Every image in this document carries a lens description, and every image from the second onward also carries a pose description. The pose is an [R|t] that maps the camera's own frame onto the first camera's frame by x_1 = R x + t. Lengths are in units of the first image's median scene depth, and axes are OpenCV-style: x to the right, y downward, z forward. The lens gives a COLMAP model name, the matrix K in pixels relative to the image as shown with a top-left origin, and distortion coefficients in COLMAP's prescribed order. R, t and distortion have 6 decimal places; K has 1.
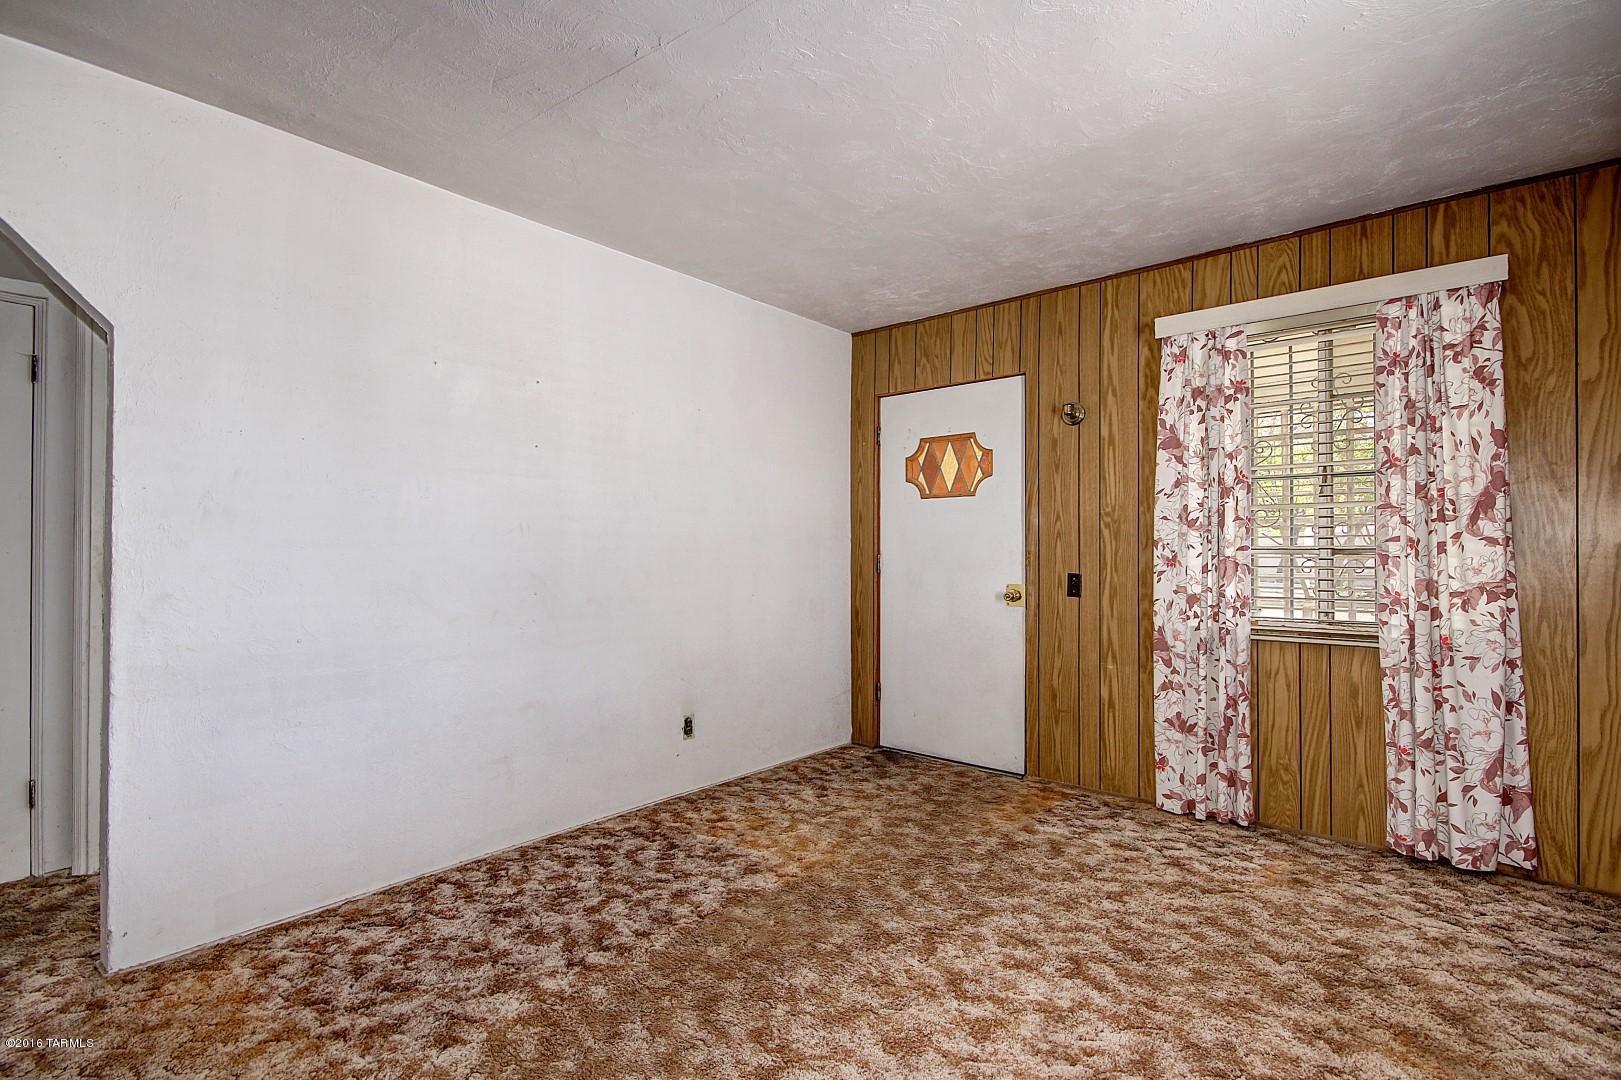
lens RADIAL K [[761.1, 0, 829.9], [0, 761.1, 543.7], [0, 0, 1]] dist [0.017228, -0.007579]
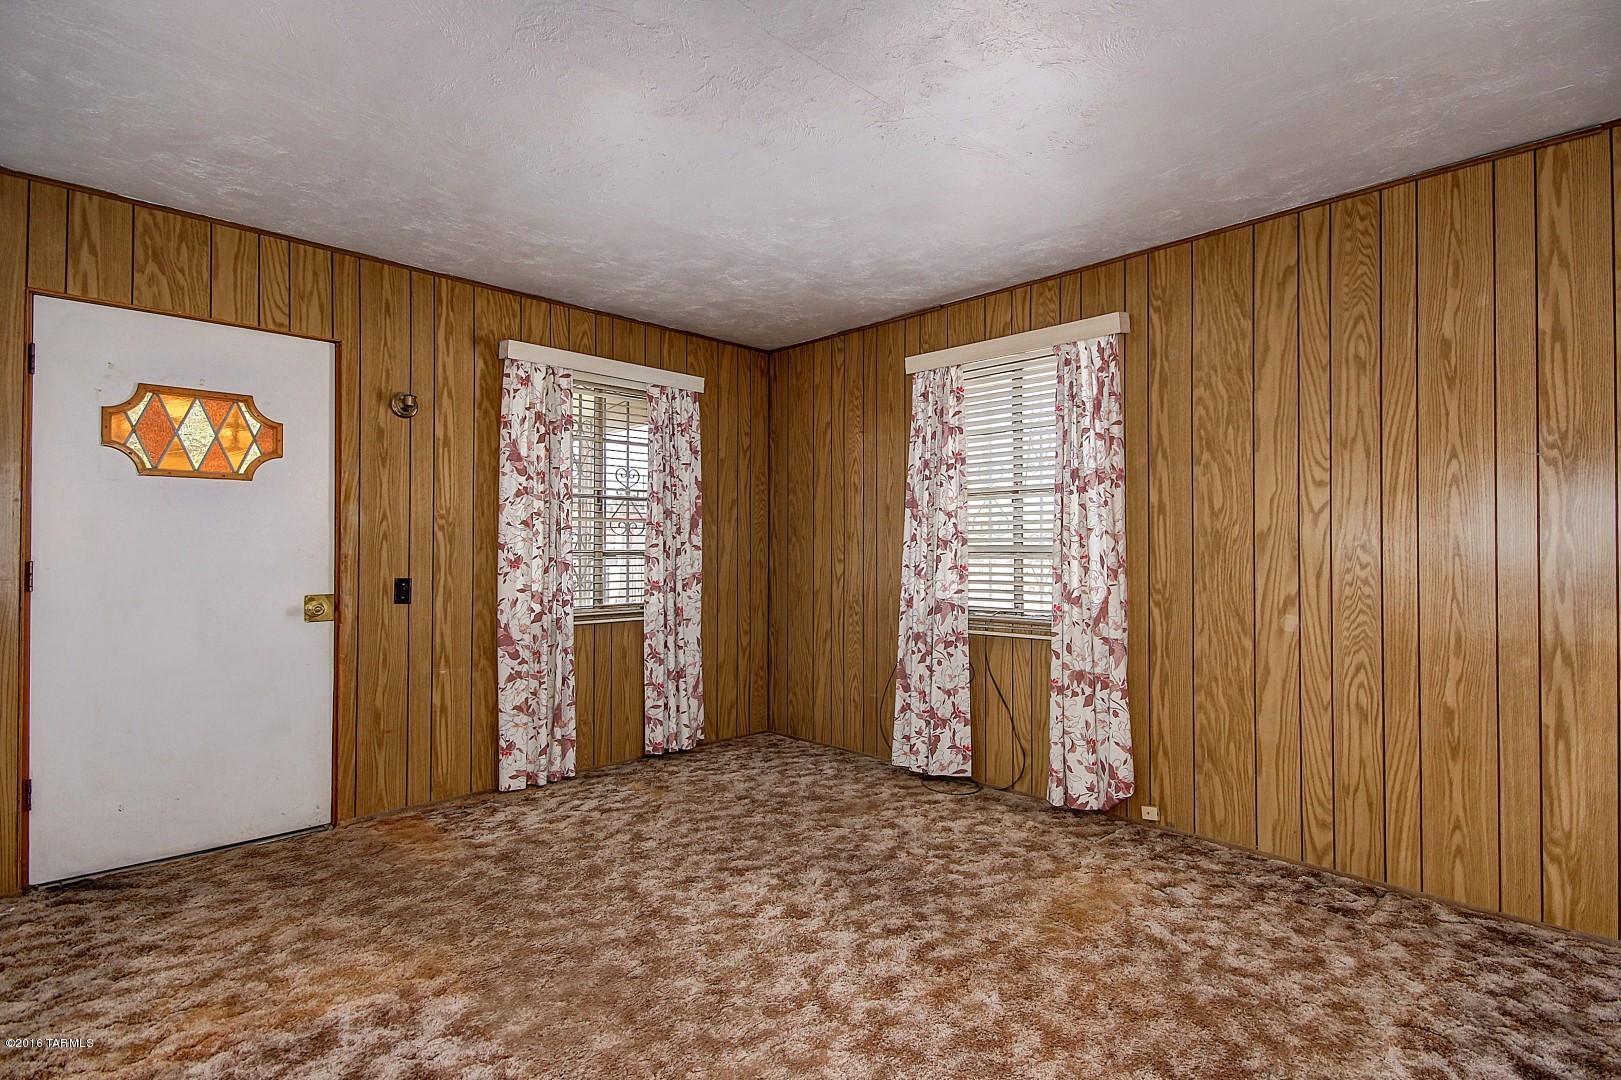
lens RADIAL K [[761.1, 0, 829.9], [0, 761.1, 543.7], [0, 0, 1]] dist [0.017228, -0.007579]
pose [[0.109307, 0.011447, 0.993942, -0.611690], [-0.009529, 0.999900, -0.010468, 0.002130], [-0.993962, -0.008327, 0.109405, 0.435353]]
